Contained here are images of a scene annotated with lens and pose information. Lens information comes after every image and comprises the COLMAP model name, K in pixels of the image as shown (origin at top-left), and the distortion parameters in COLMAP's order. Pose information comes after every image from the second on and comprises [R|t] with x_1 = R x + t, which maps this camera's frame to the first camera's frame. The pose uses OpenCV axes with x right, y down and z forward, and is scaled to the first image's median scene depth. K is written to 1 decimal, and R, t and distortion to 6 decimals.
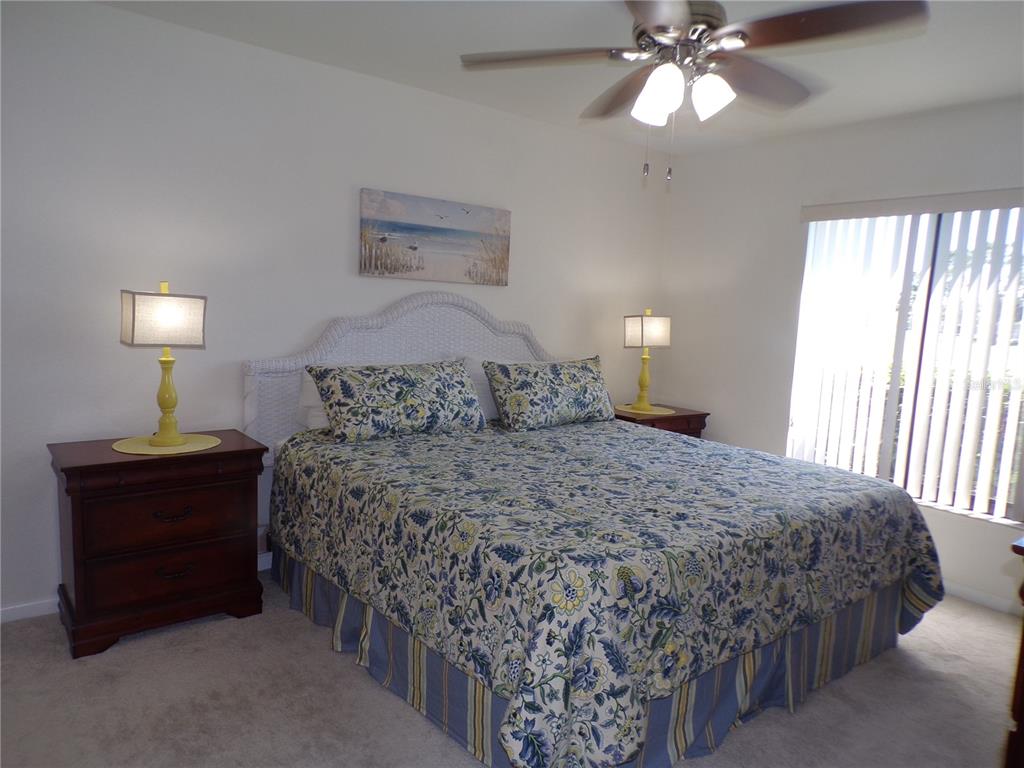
lens RADIAL K [[698.0, 0, 509.8], [0, 698.0, 386.9], [0, 0, 1]] dist [0.001438, 0.002406]
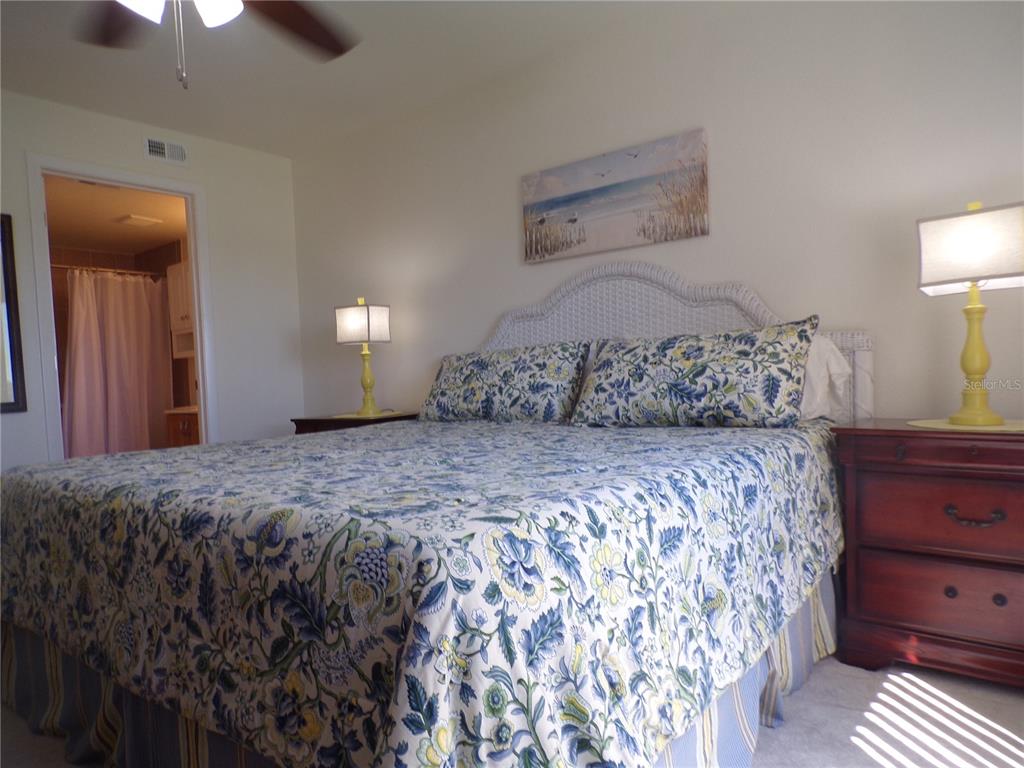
lens RADIAL K [[695.4, 0, 512.0], [0, 695.4, 384.0], [0, 0, 1]] dist [0.034664, 0.001016]
pose [[0.236816, -0.043594, -0.970576, 0.703247], [-0.060319, 0.996406, -0.059472, 0.065912], [0.969680, 0.072628, 0.233335, 0.745462]]
